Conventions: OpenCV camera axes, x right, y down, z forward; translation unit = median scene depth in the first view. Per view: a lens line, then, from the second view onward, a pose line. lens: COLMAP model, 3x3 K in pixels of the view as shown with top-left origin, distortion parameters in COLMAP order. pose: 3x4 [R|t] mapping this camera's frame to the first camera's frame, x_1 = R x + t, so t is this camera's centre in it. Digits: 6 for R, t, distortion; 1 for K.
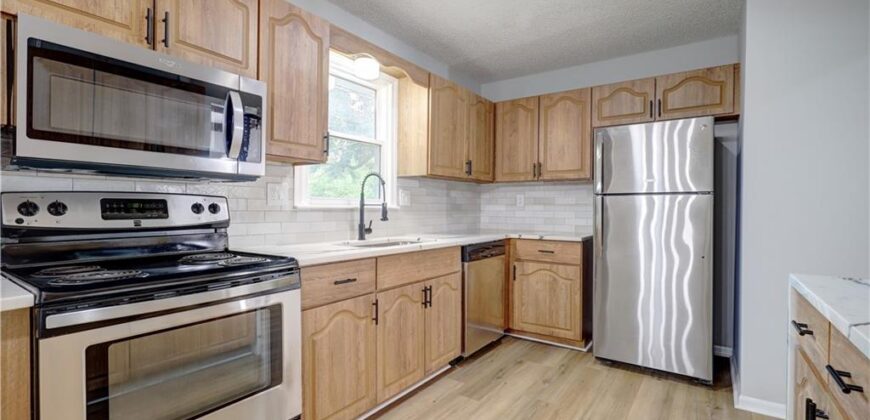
lens RADIAL K [[391.1, 0, 437.4], [0, 391.1, 210.3], [0, 0, 1]] dist [-0.000793, 0.000103]
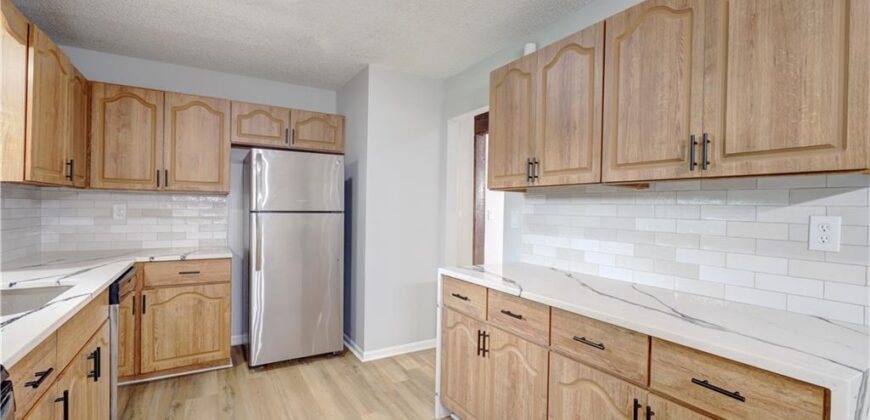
lens RADIAL K [[391.1, 0, 437.4], [0, 391.1, 210.3], [0, 0, 1]] dist [-0.000793, 0.000103]
pose [[0.406768, -0.005606, 0.913514, -0.309036], [-0.006389, 0.999939, 0.008981, -0.049301], [-0.913509, -0.009489, 0.406708, 0.114731]]
